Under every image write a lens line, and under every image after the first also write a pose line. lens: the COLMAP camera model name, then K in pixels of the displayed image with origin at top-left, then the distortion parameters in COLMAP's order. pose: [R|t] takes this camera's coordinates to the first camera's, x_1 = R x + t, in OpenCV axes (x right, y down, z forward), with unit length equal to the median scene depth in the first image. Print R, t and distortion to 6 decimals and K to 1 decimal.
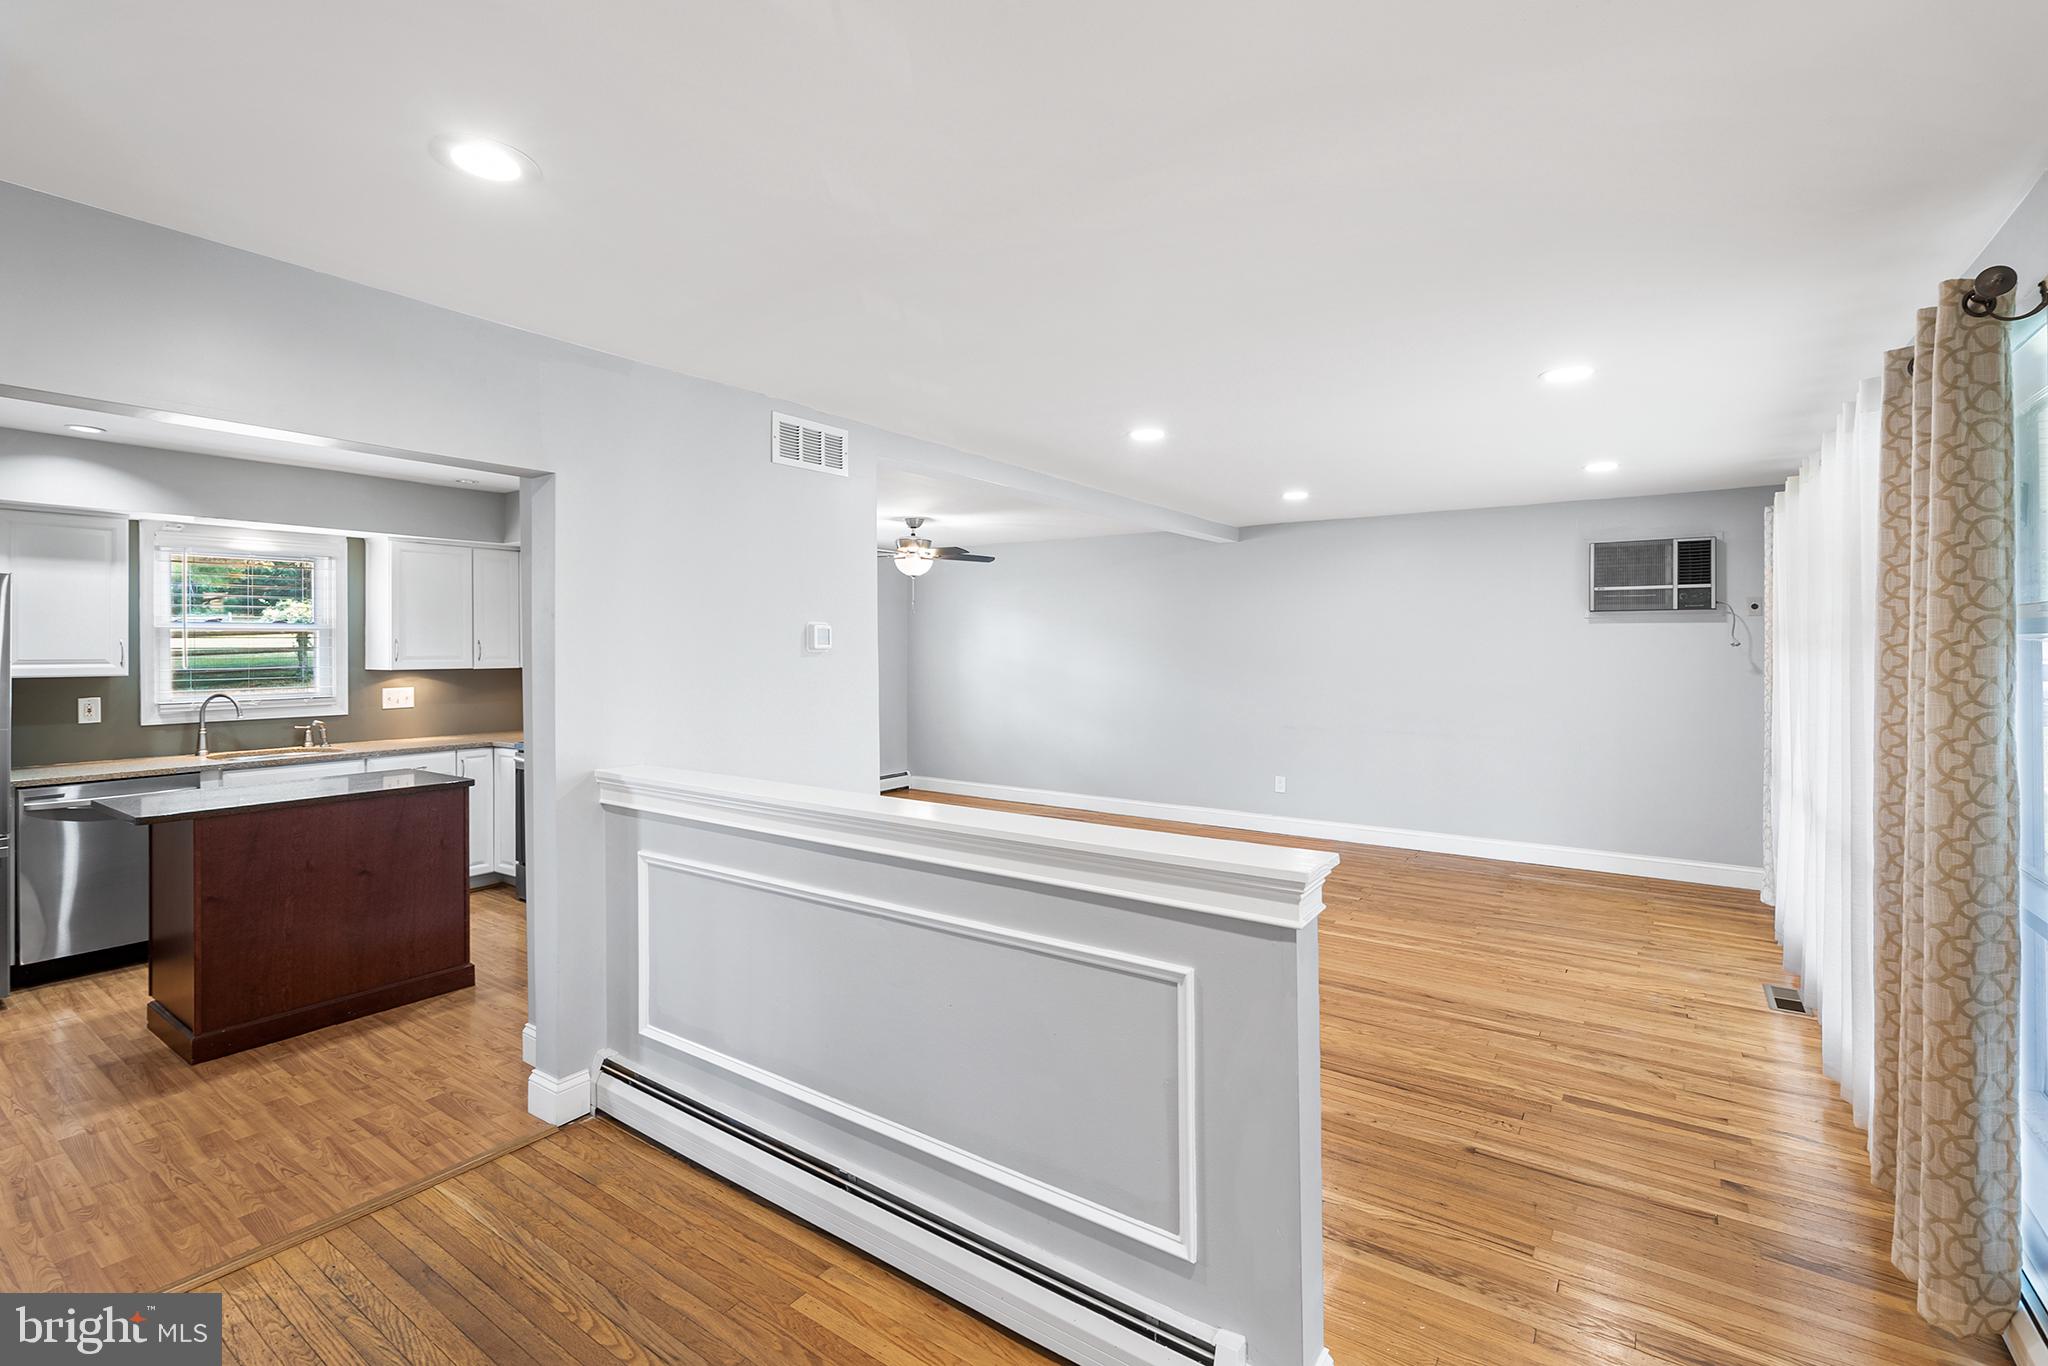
lens RADIAL K [[920.7, 0, 1018.8], [0, 920.7, 644.5], [0, 0, 1]] dist [-0.007282, 0.000695]
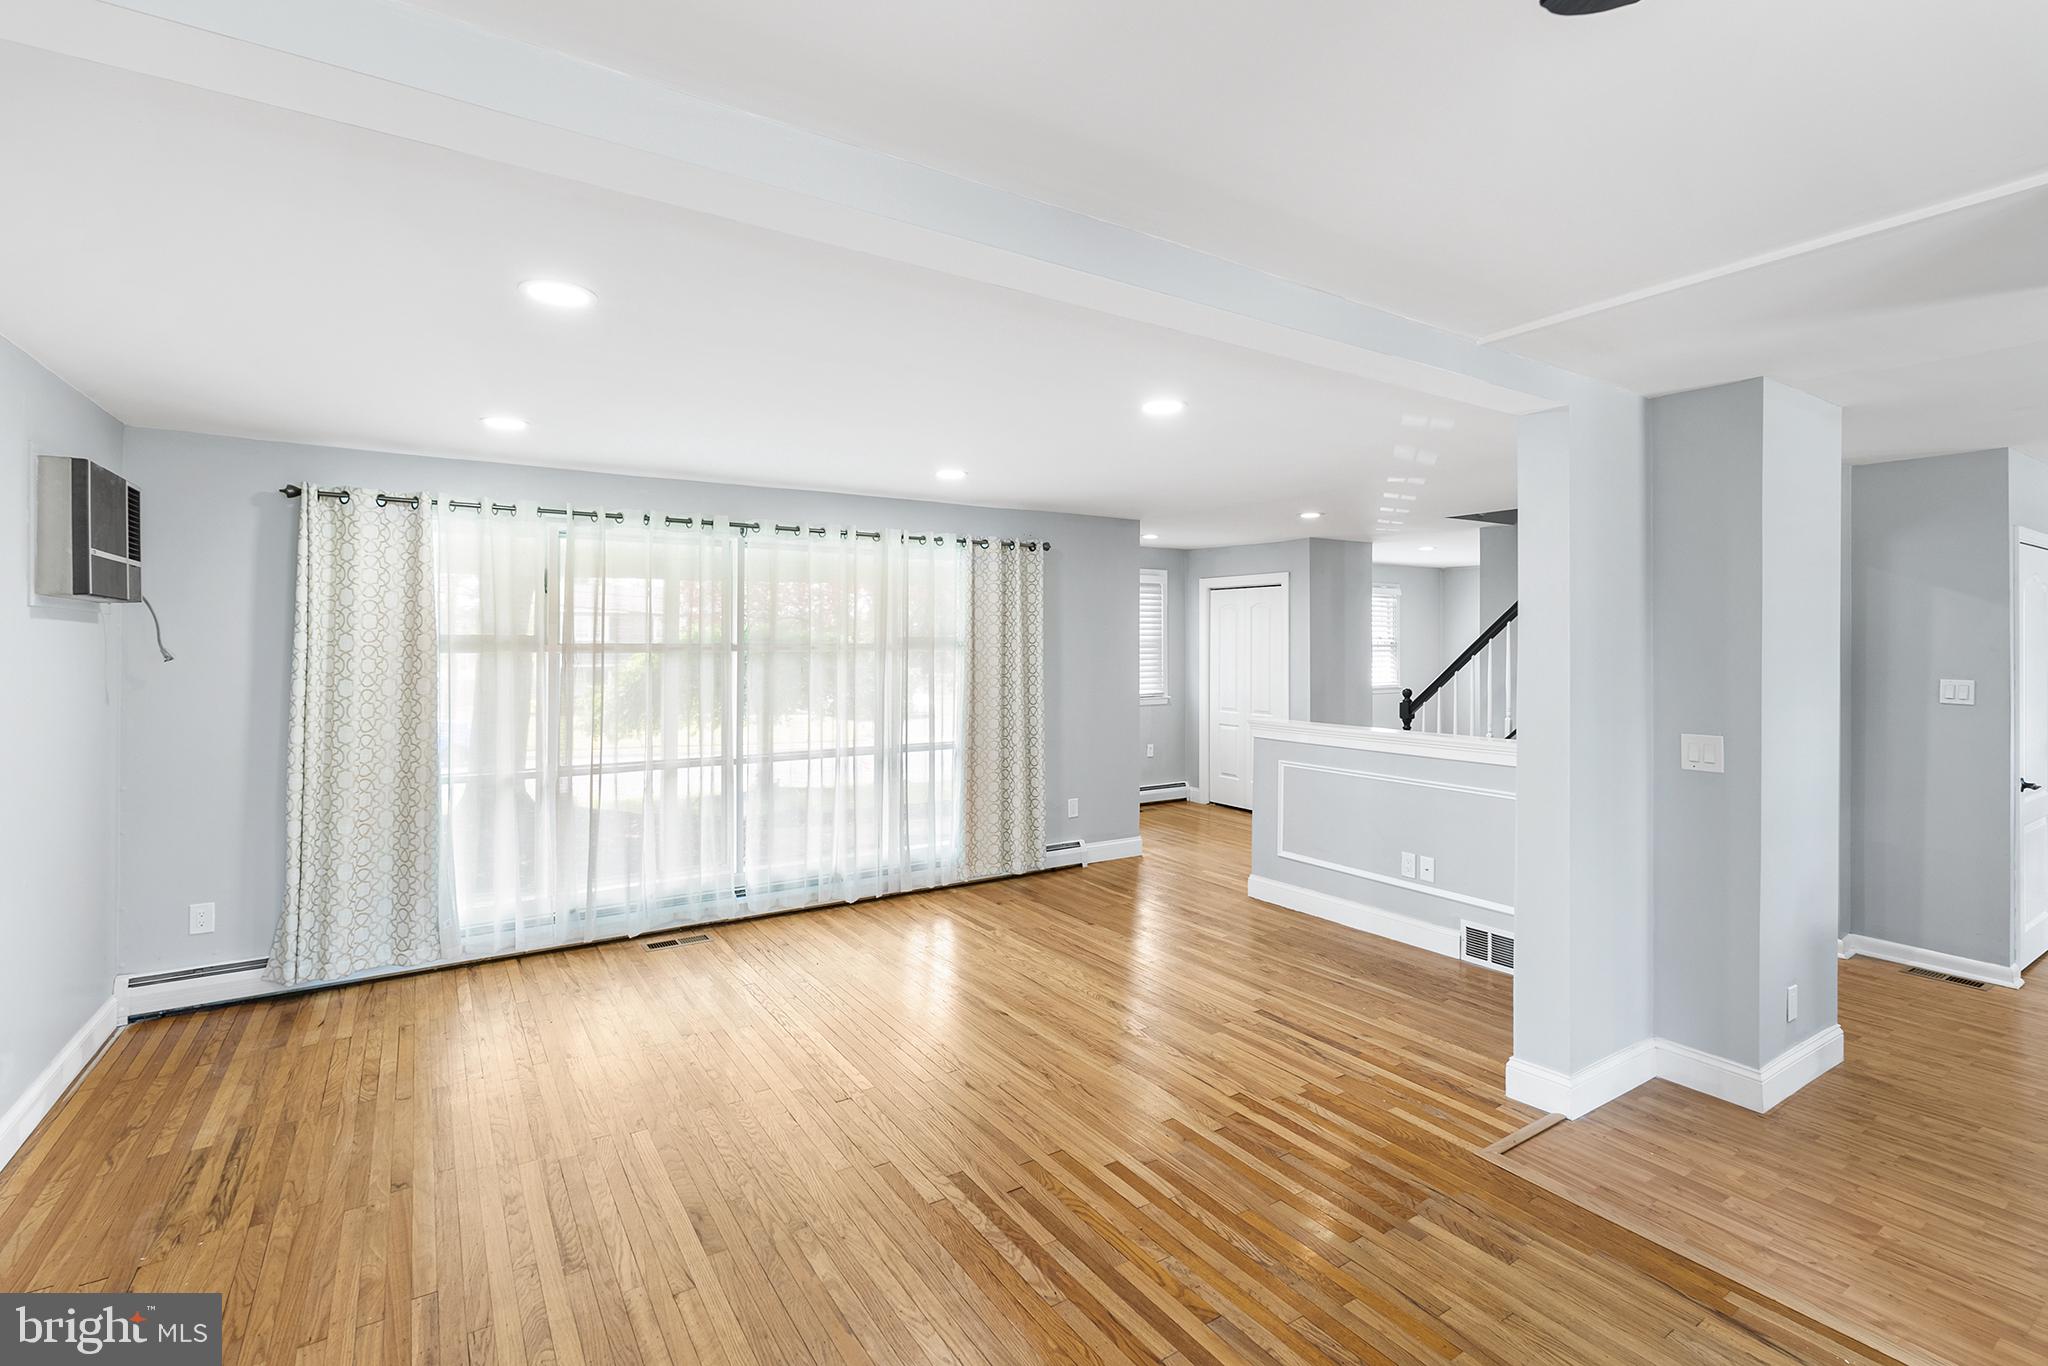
lens RADIAL K [[920.7, 0, 1004.4], [0, 920.7, 629.0], [0, 0, 1]] dist [-0.007282, 0.000695]
pose [[-0.922097, 0.007260, 0.386892, -0.042017], [0.000793, 0.999857, -0.016872, -0.012275], [-0.386959, -0.015251, -0.921971, 1.462645]]
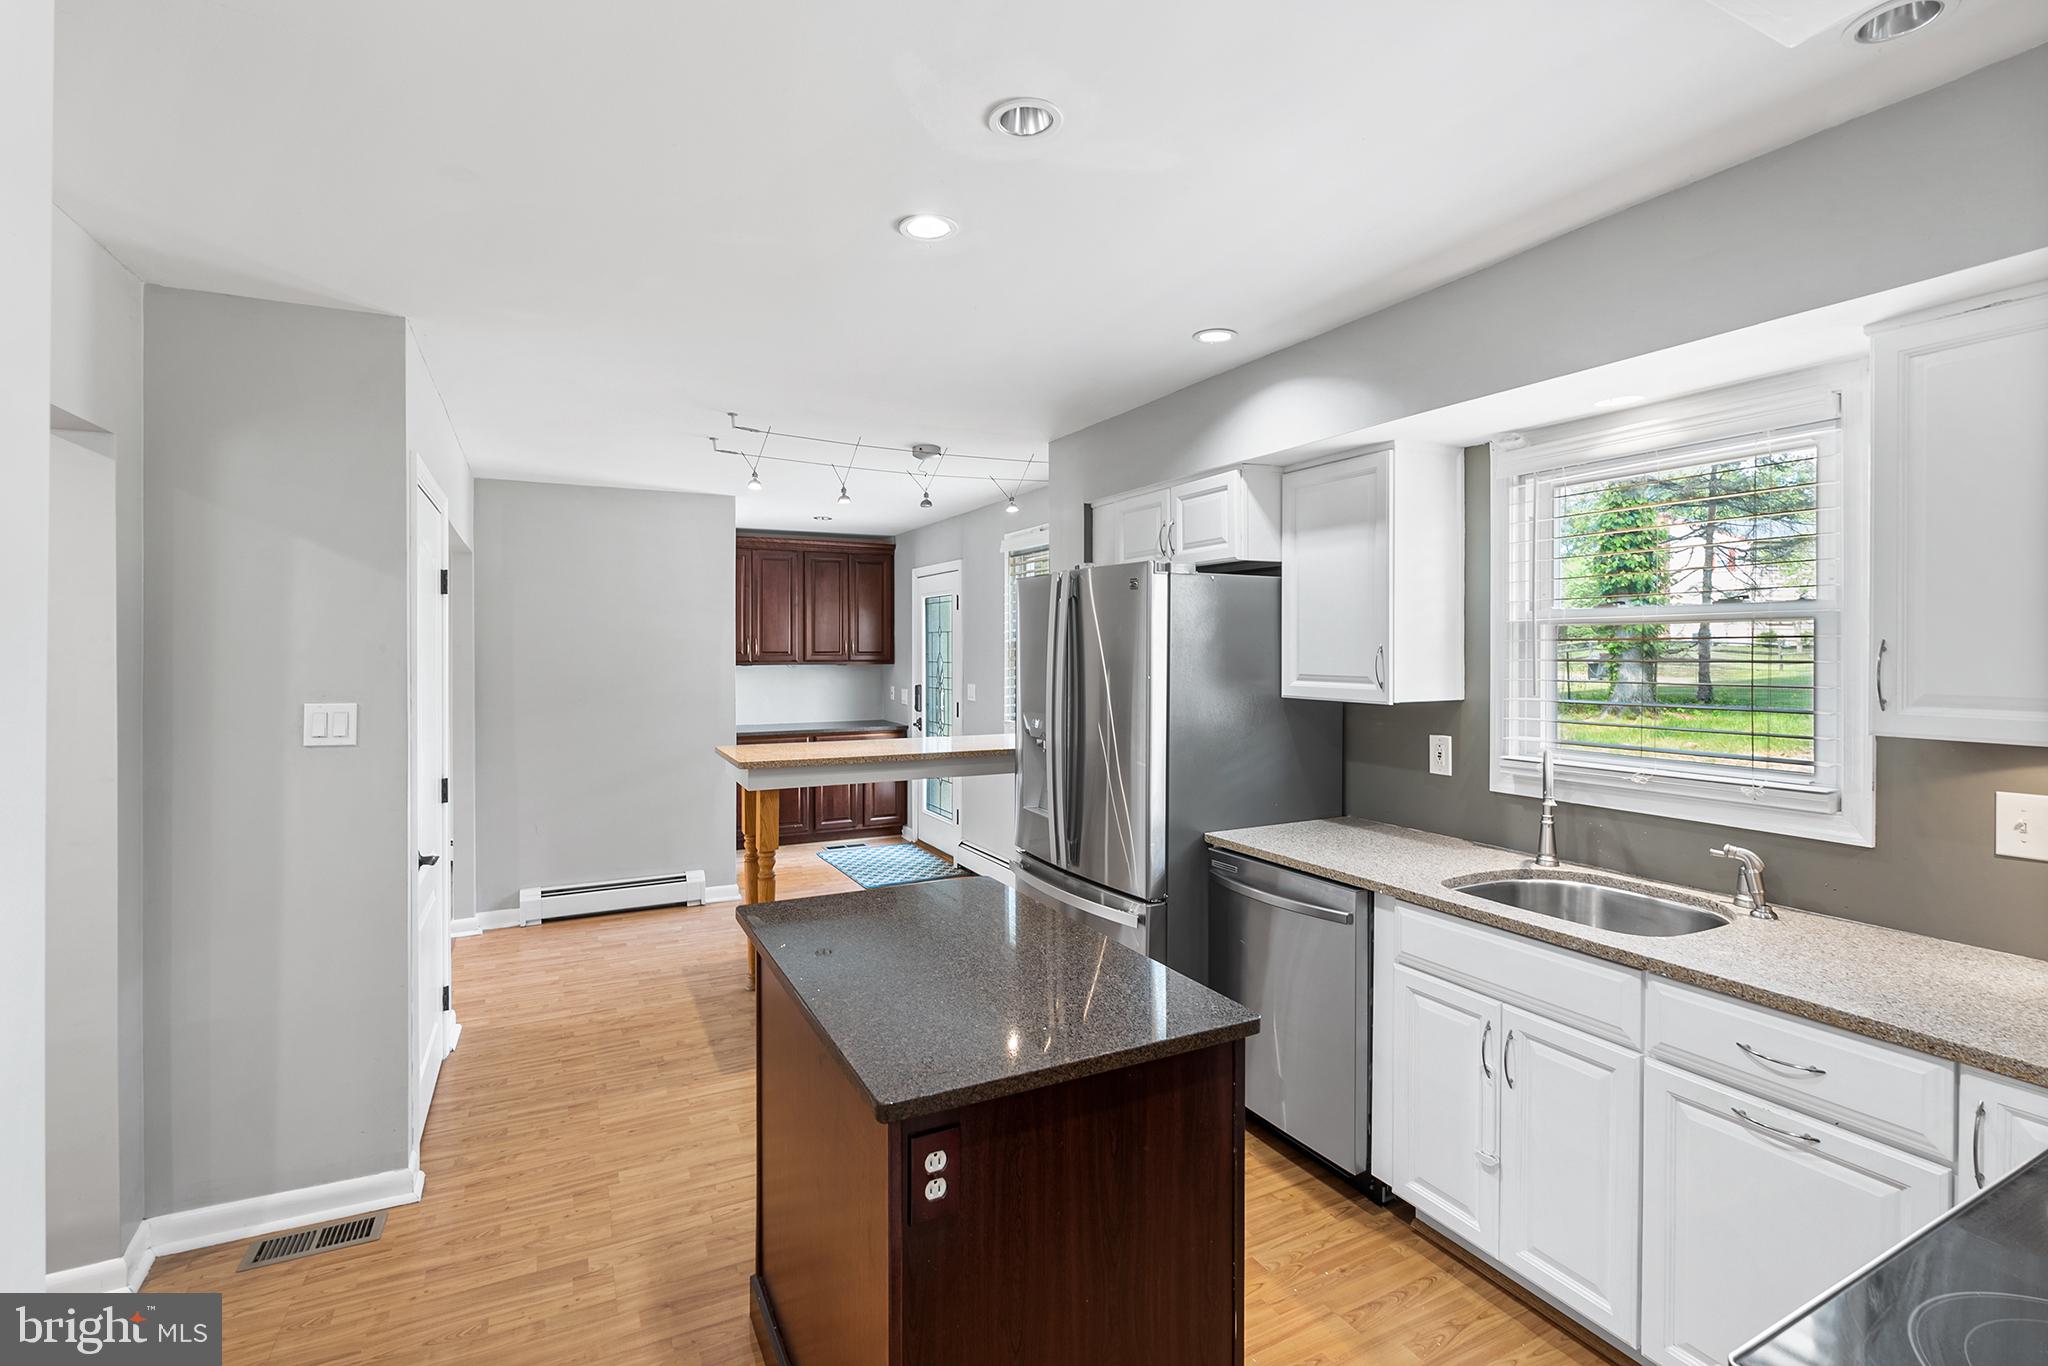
lens RADIAL K [[920.7, 0, 1032.5], [0, 920.7, 662.3], [0, 0, 1]] dist [-0.007282, 0.000695]
pose [[-0.472016, 0.018086, -0.881405, -0.269518], [0.007289, 0.999835, 0.016613, -0.005266], [0.881560, 0.001416, -0.472070, 0.911998]]
